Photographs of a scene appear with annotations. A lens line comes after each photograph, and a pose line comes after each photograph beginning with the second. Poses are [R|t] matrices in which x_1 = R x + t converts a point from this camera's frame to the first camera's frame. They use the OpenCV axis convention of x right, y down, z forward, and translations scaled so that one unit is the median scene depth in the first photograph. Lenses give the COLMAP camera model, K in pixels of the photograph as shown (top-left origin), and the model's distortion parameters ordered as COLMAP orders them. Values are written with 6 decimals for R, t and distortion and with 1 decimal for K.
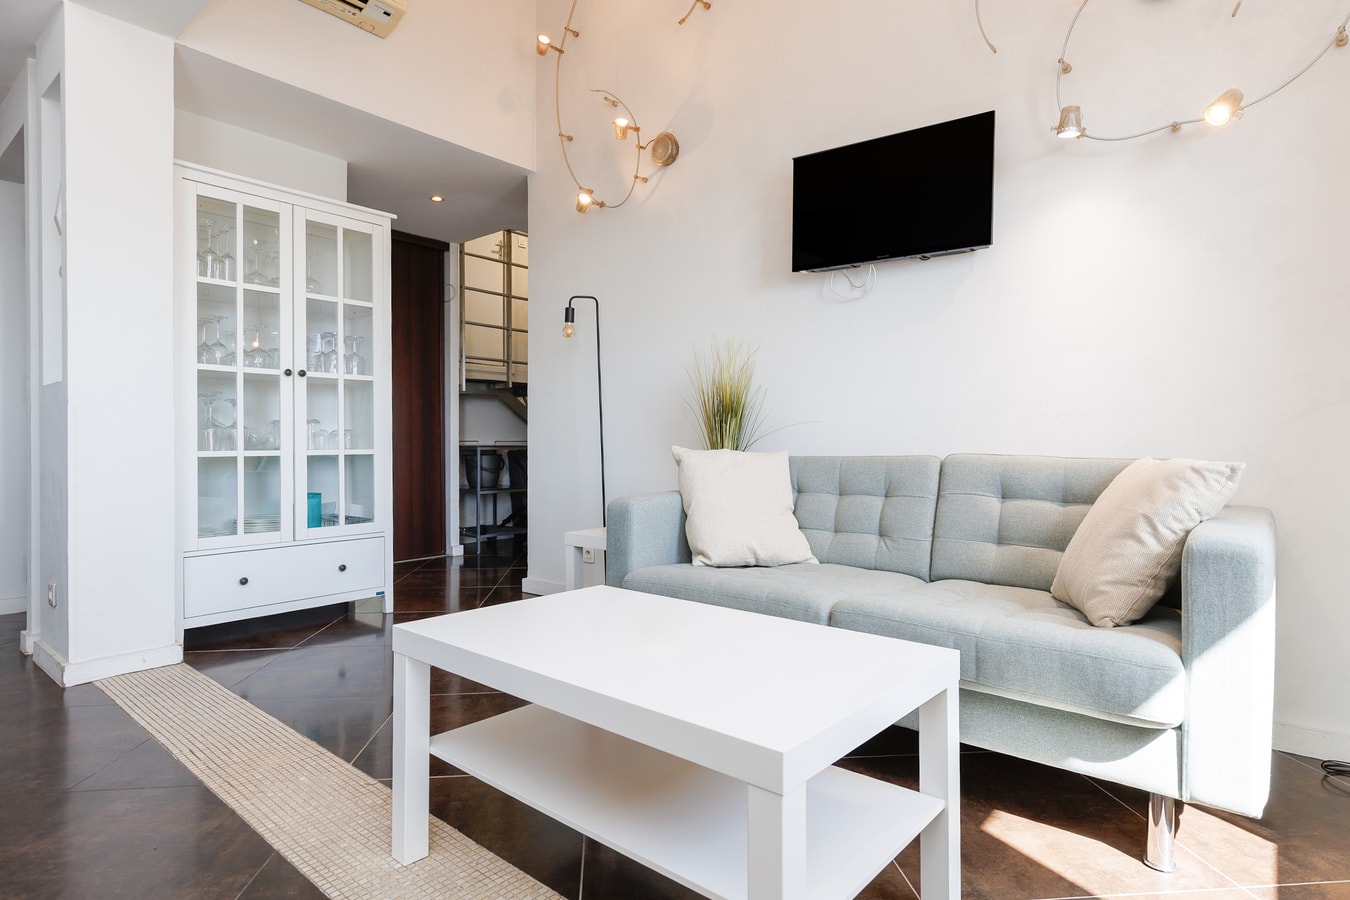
lens RADIAL K [[726.0, 0, 680.2], [0, 726.0, 445.2], [0, 0, 1]] dist [0.002290, 0.000447]
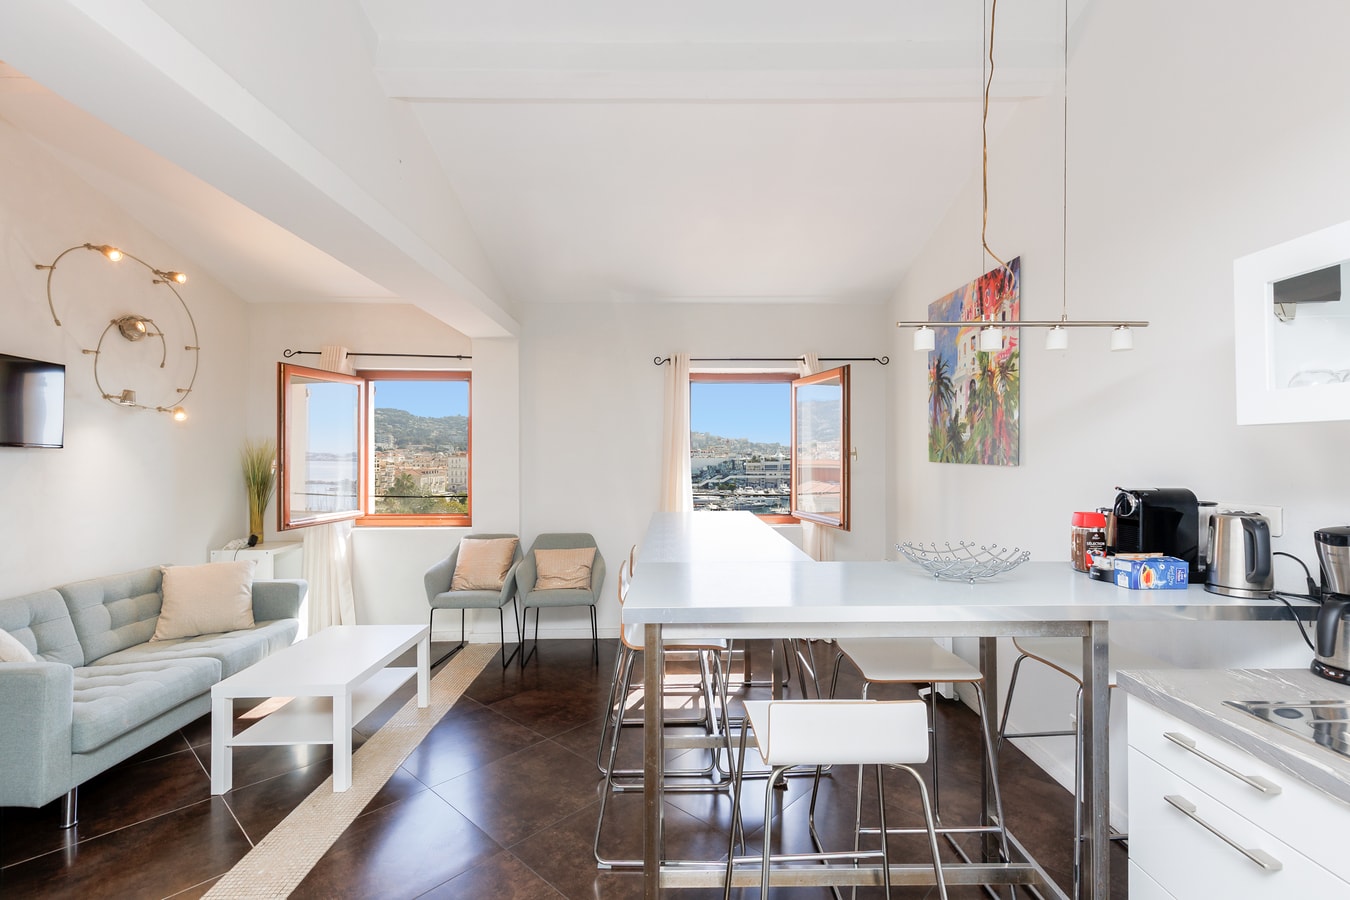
lens RADIAL K [[607.2, 0, 682.9], [0, 607.2, 453.6], [0, 0, 1]] dist [0.010449, 0.000076]
pose [[-0.670855, -0.000179, 0.741589, -1.454426], [-0.000500, 1.000000, -0.000211, -0.264418], [-0.741589, -0.000512, -0.670855, 0.884243]]
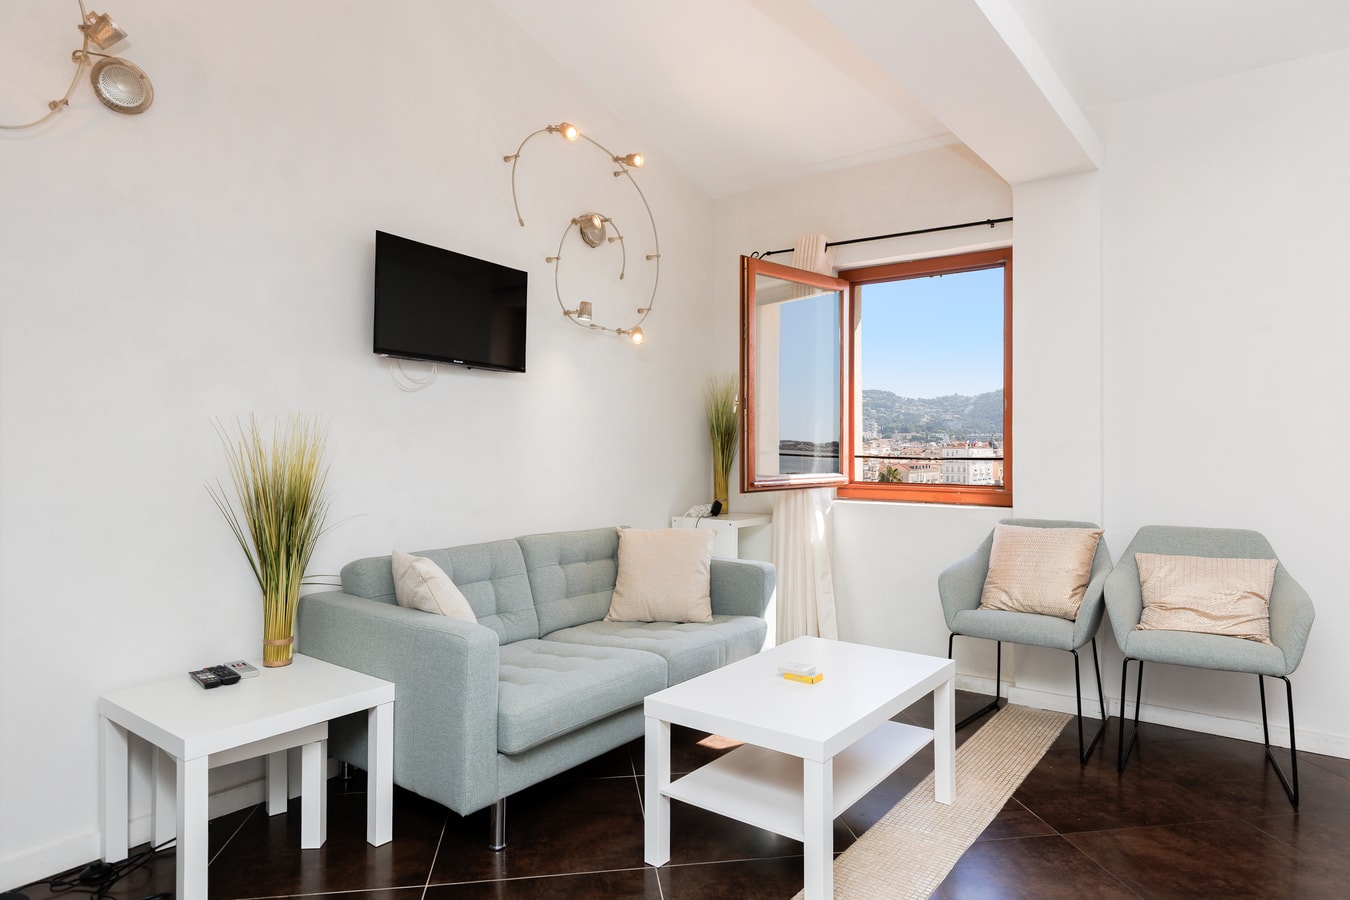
lens RADIAL K [[793.4, 0, 696.1], [0, 793.4, 443.5], [0, 0, 1]] dist [0.002289, 0.000705]
pose [[-0.067203, 0.002269, 0.997737, -1.016633], [-0.000611, 0.999997, -0.002316, -0.145597], [-0.997739, -0.000765, -0.067202, 0.778222]]
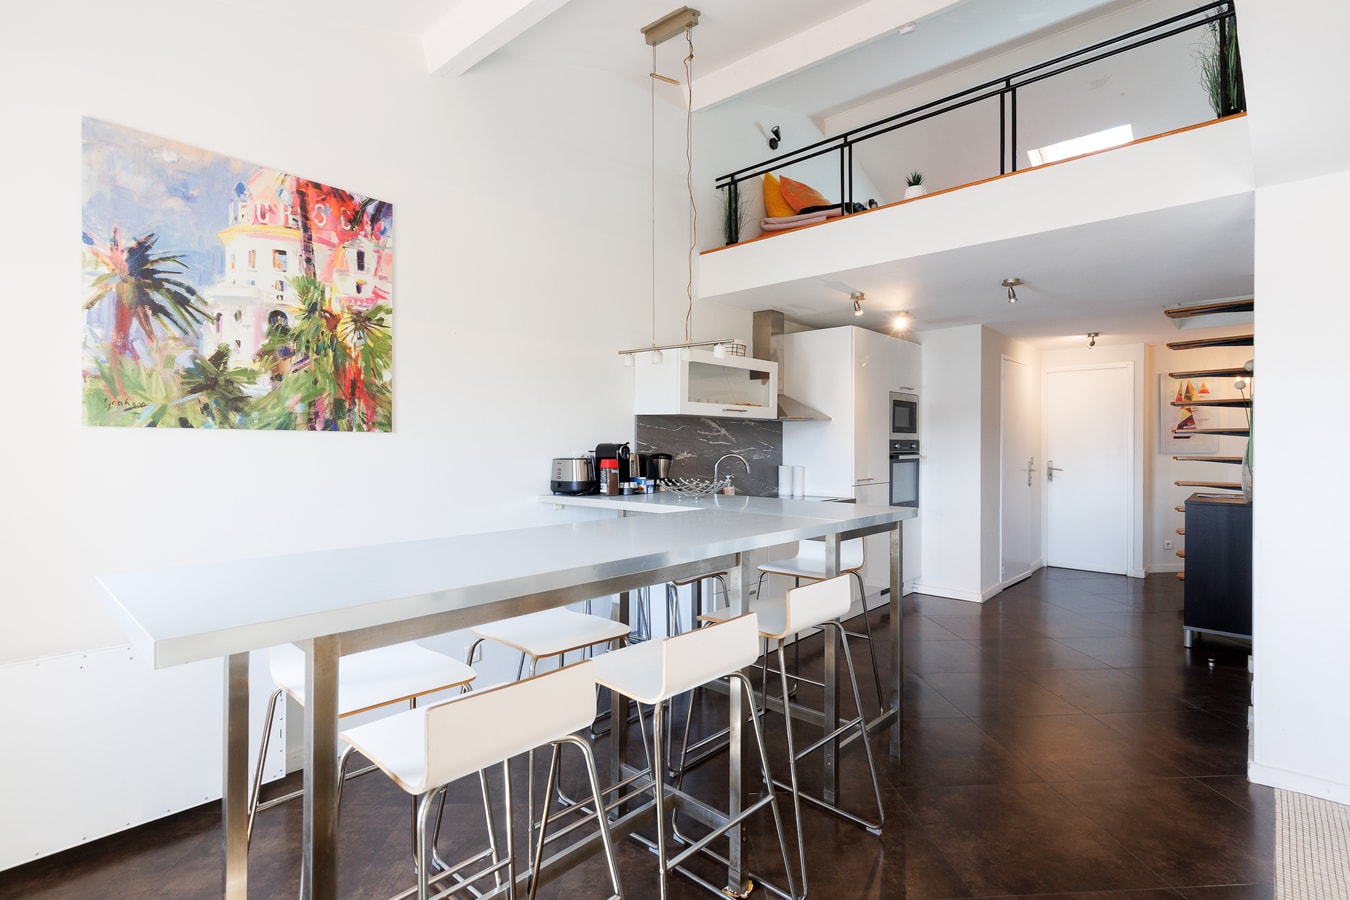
lens RADIAL K [[659.2, 0, 689.7], [0, 659.2, 449.8], [0, 0, 1]] dist [-0.002114, 0.001663]
pose [[-0.017022, 0.003781, -0.999848, 0.228909], [0.001985, 0.999991, 0.003748, -0.211287], [0.999853, -0.001920, -0.017030, 0.122702]]
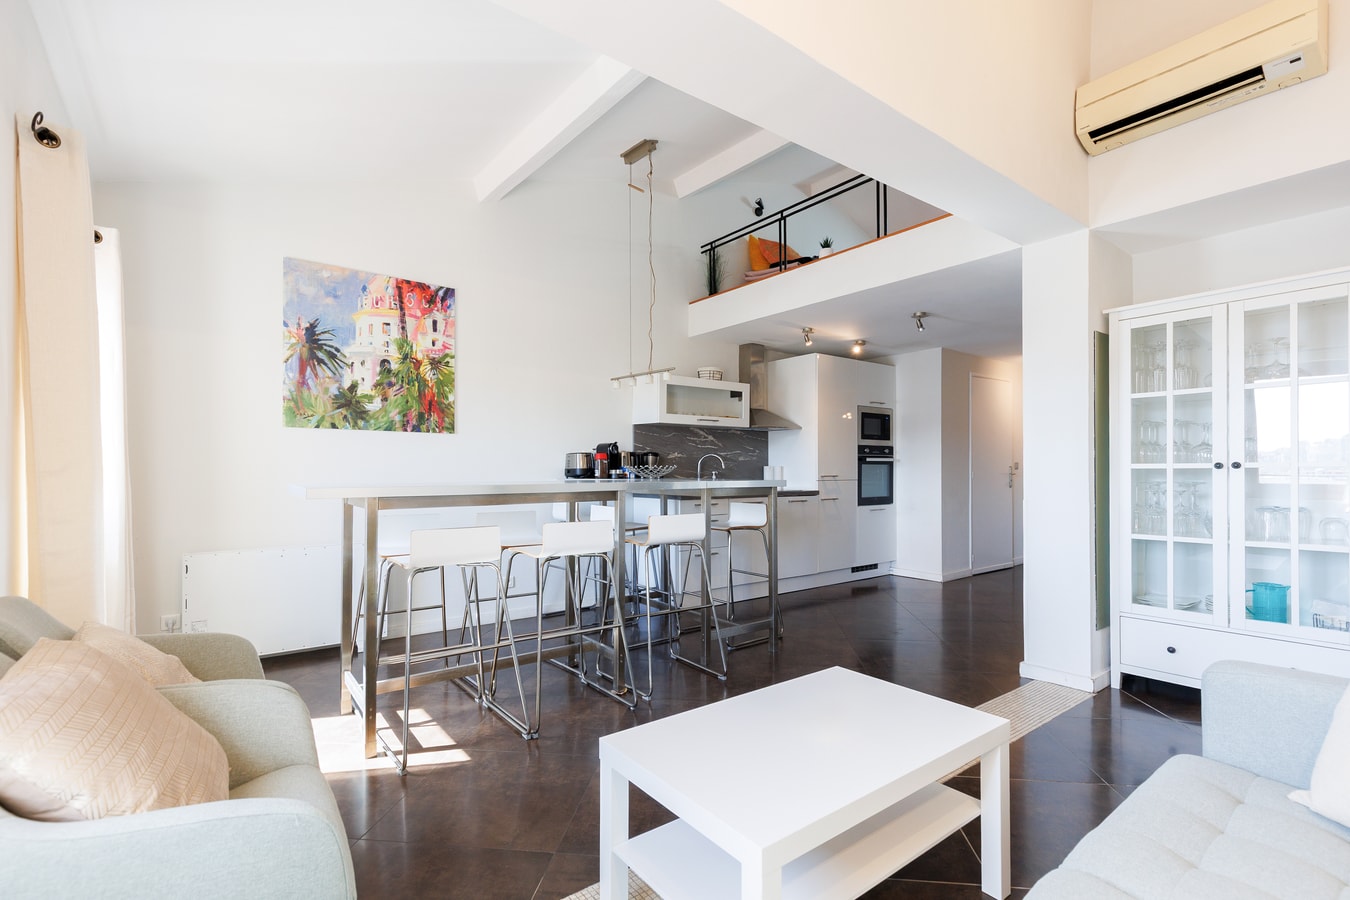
lens RADIAL K [[625.9, 0, 679.2], [0, 625.9, 470.3], [0, 0, 1]] dist [0.002962, -0.000241]
pose [[-0.204193, -0.002583, -0.978927, 0.674490], [0.003193, 0.999989, -0.003304, -0.124244], [0.978925, -0.003801, -0.204183, 0.568309]]
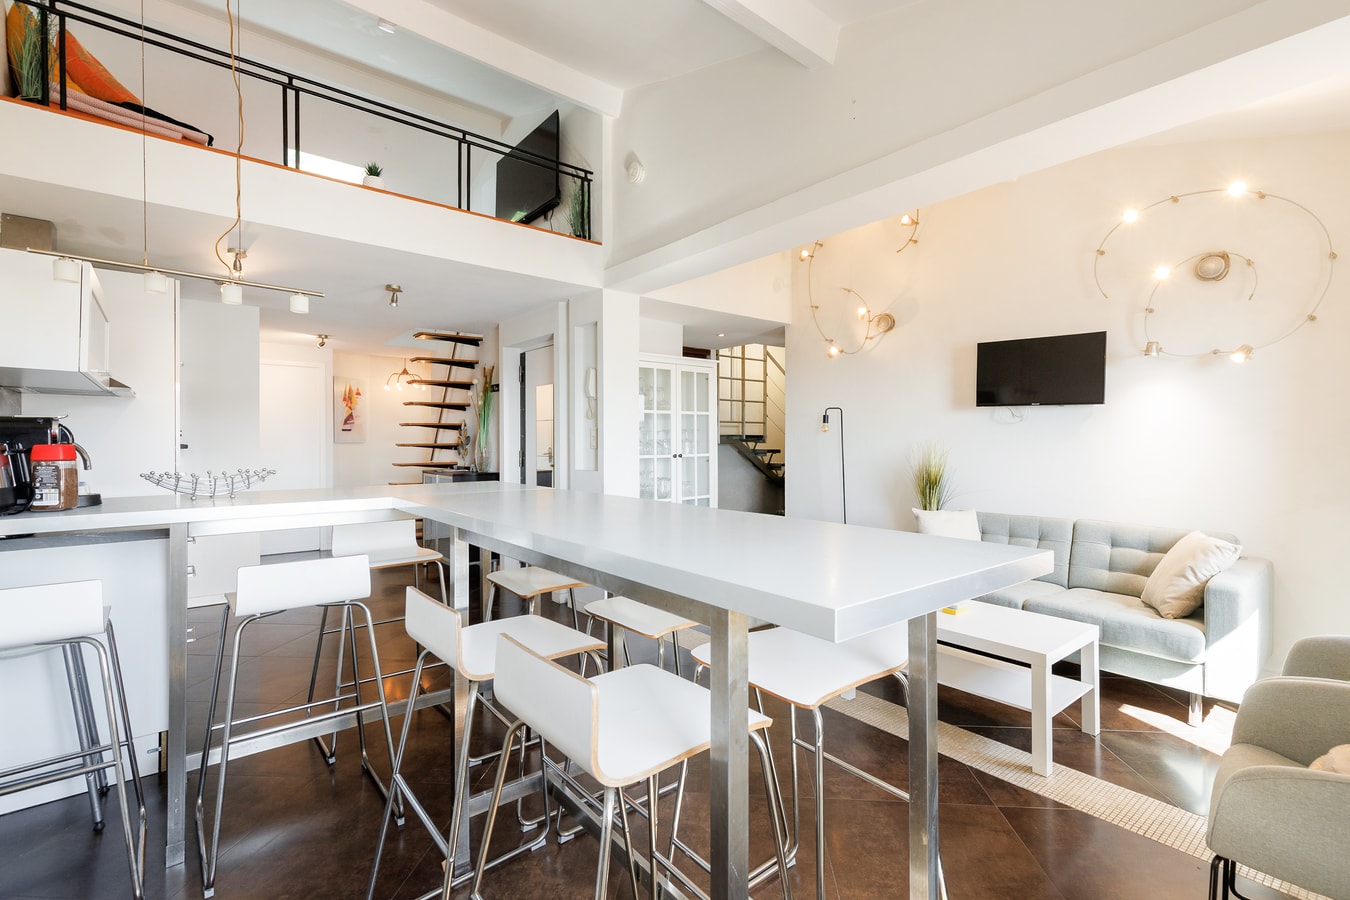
lens RADIAL K [[608.0, 0, 681.9], [0, 608.0, 442.9], [0, 0, 1]] dist [0.014625, -0.000187]
pose [[0.984983, -0.003332, -0.172618, -0.343390], [0.004007, 0.999986, 0.003567, -0.185944], [0.172604, -0.004205, 0.984982, -0.684307]]
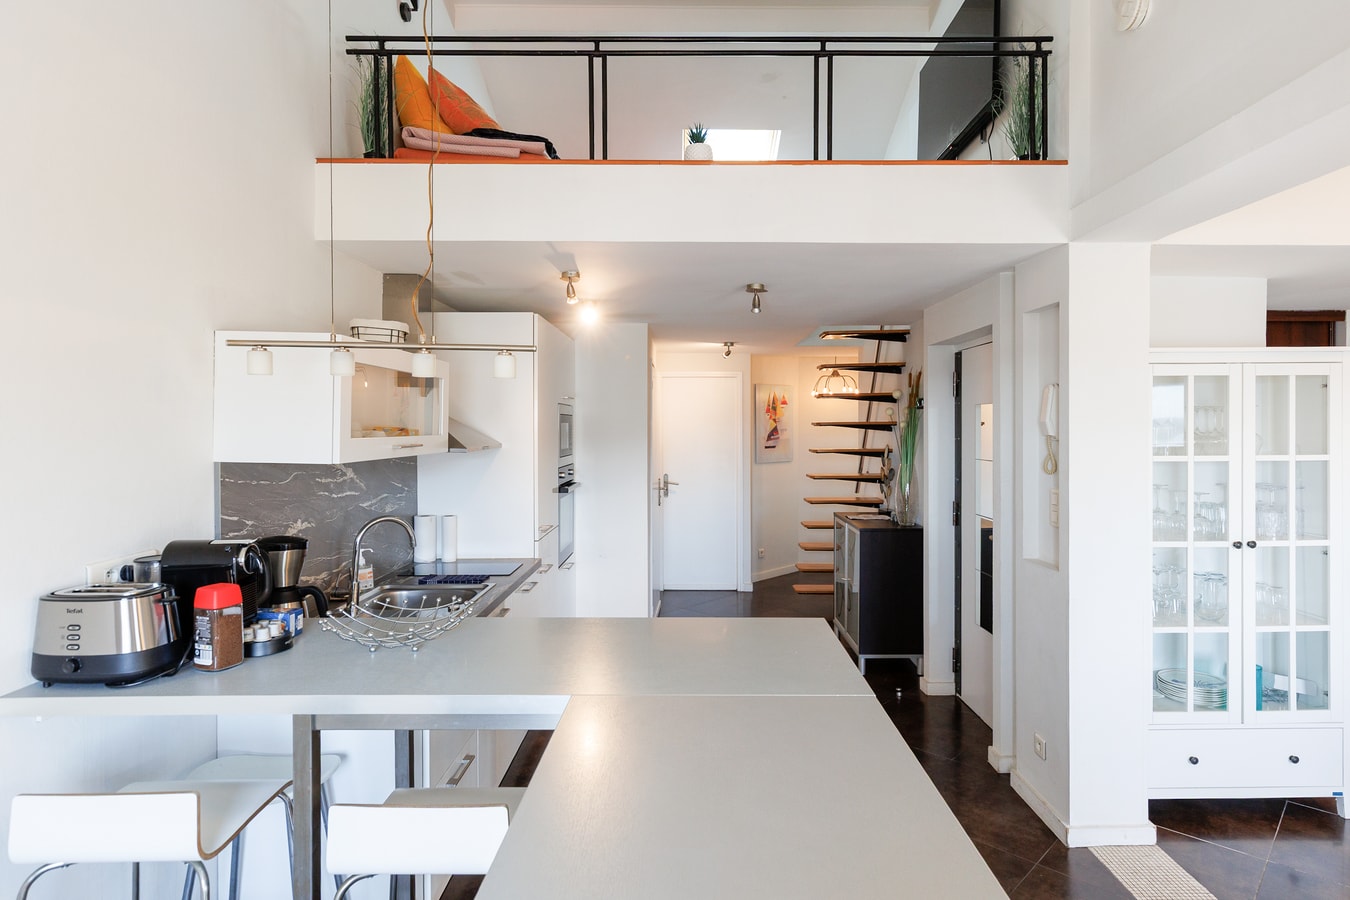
lens RADIAL K [[743.2, 0, 700.0], [0, 743.2, 434.2], [0, 0, 1]] dist [0.001922, 0.000114]
pose [[0.654933, 0.005451, -0.755667, -0.362200], [0.002379, 0.999954, 0.009275, -0.338441], [0.755683, -0.007872, 0.654890, -0.199742]]
